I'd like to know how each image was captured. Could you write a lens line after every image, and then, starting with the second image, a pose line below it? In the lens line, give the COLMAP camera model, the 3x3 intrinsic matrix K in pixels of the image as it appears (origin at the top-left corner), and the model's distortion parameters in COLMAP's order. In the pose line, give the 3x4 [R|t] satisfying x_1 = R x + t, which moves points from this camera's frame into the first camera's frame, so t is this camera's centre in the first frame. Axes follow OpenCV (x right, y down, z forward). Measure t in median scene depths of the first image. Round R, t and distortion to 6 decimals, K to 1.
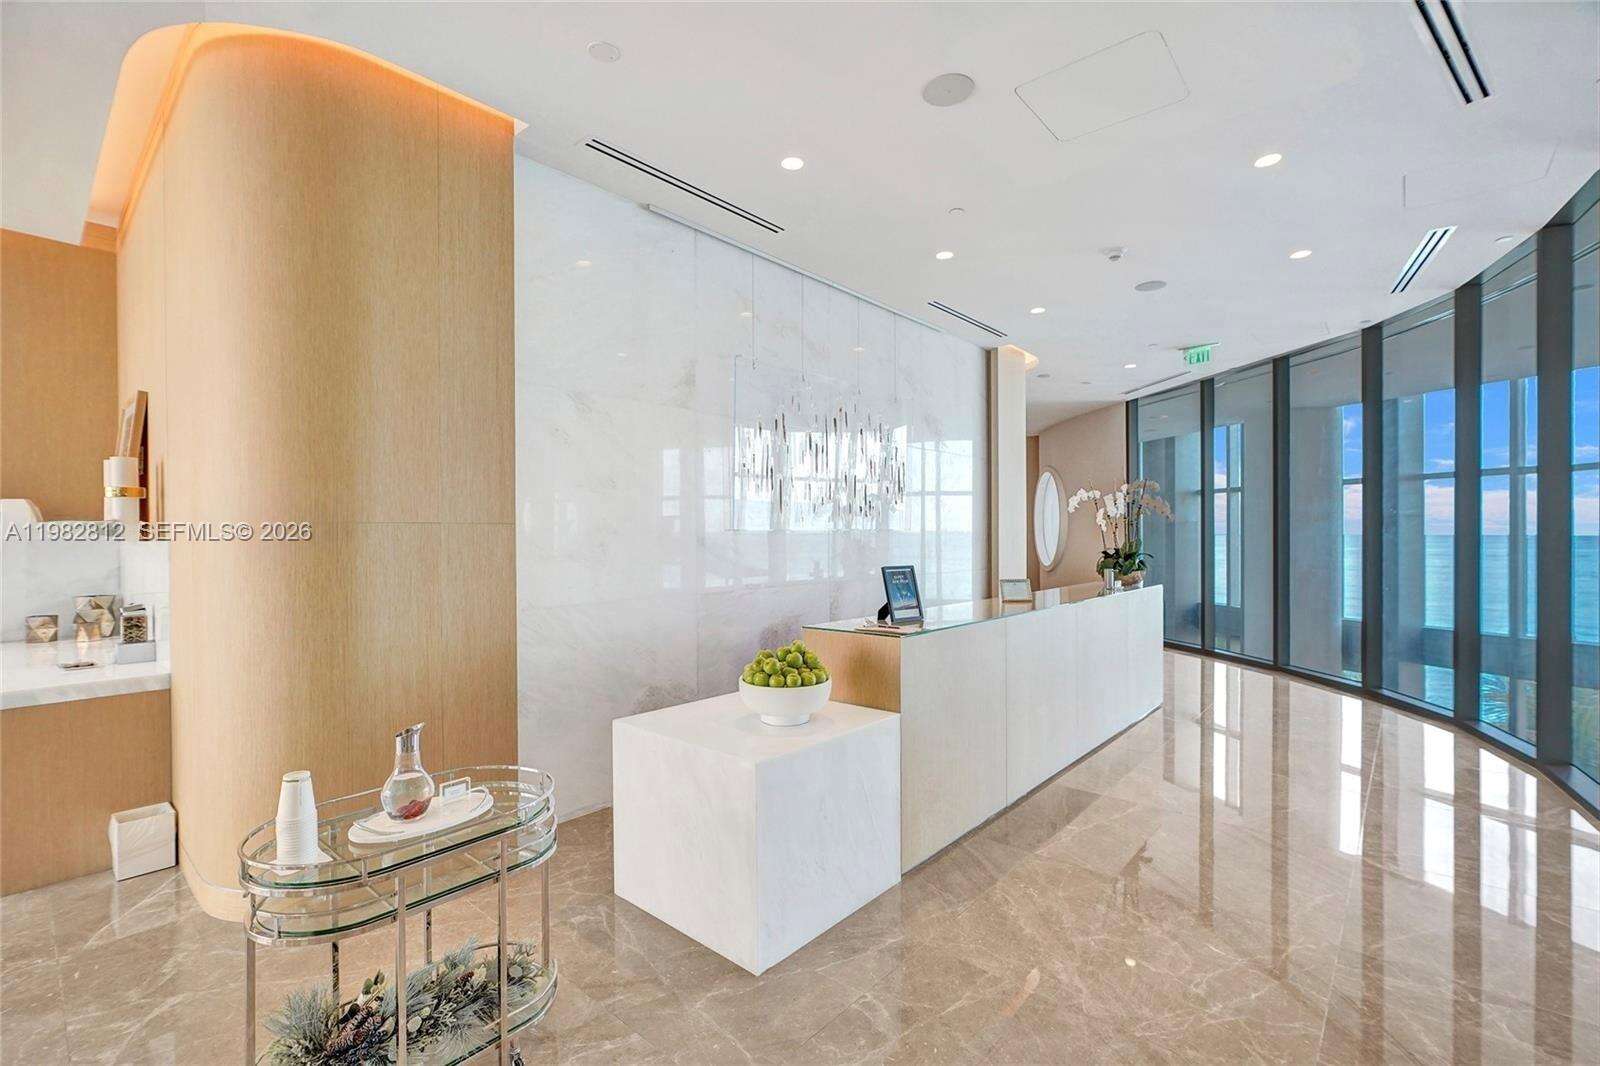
lens RADIAL K [[717.4, 0, 800.0], [0, 717.4, 533.0], [0, 0, 1]] dist [-0.003554, -0.000585]
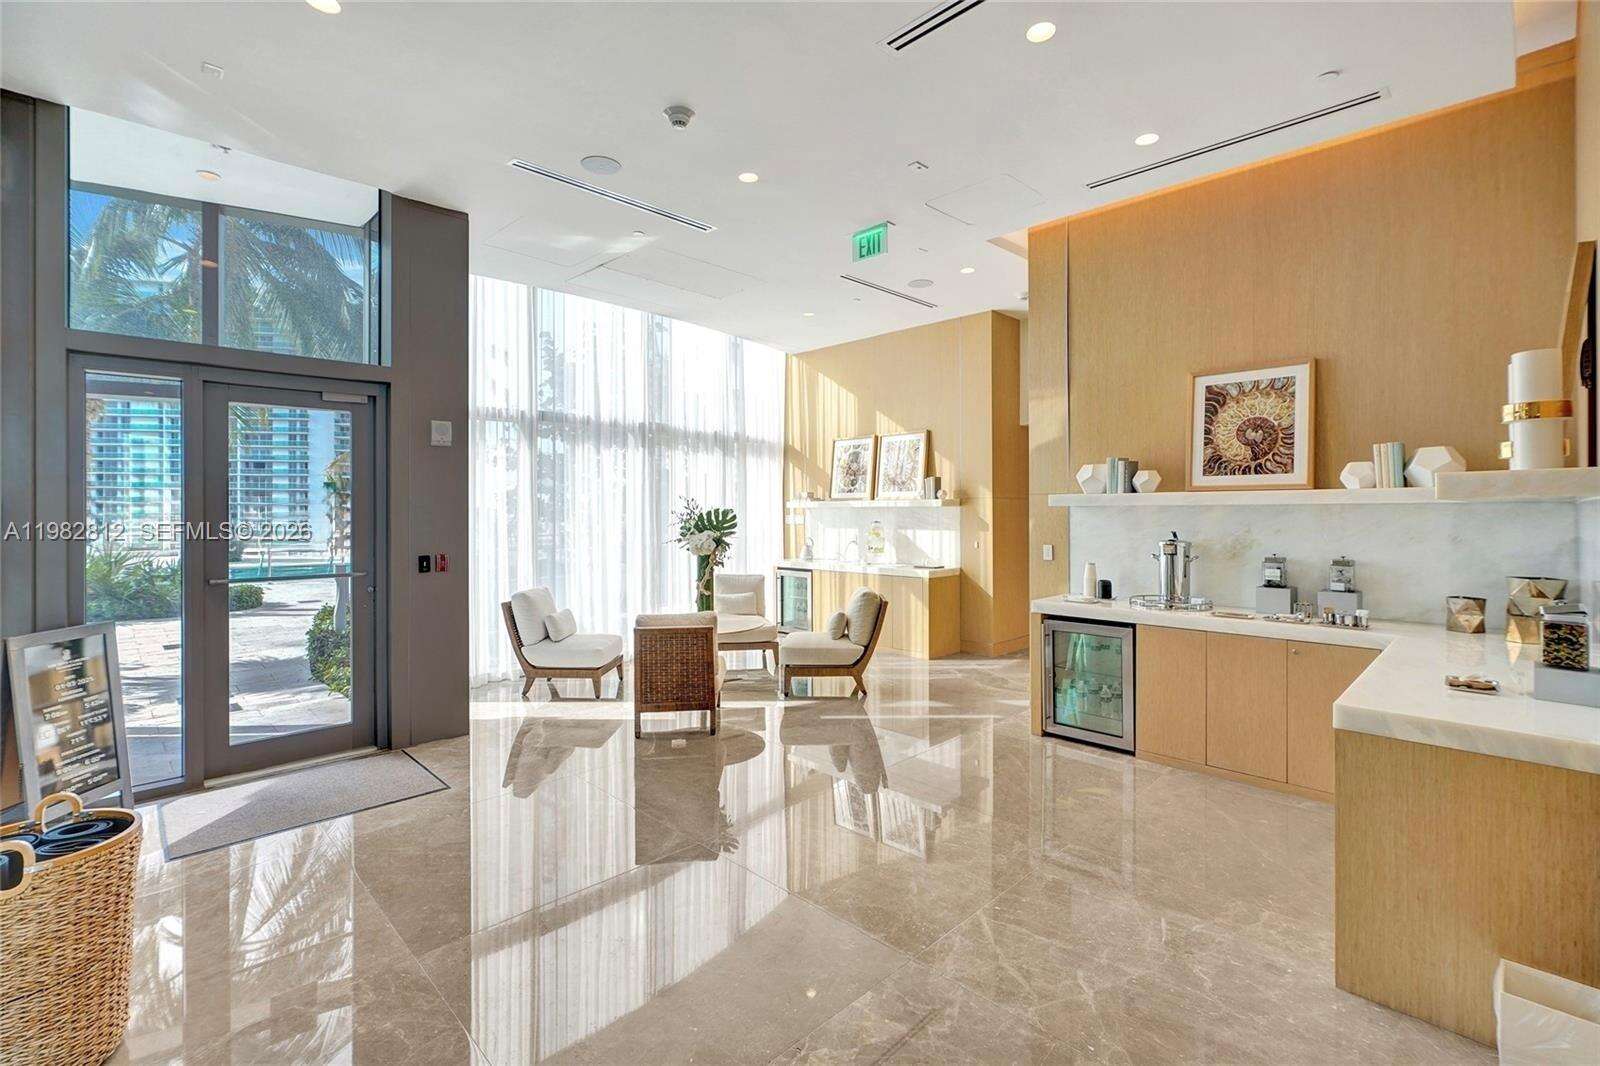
lens RADIAL K [[710.4, 0, 800.4], [0, 710.4, 505.5], [0, 0, 1]] dist [-0.002477, -0.000403]
pose [[-0.074042, 0.003147, -0.997250, -0.253831], [0.001670, 0.999994, 0.003031, 0.014077], [0.997254, -0.001441, -0.074047, 0.346986]]
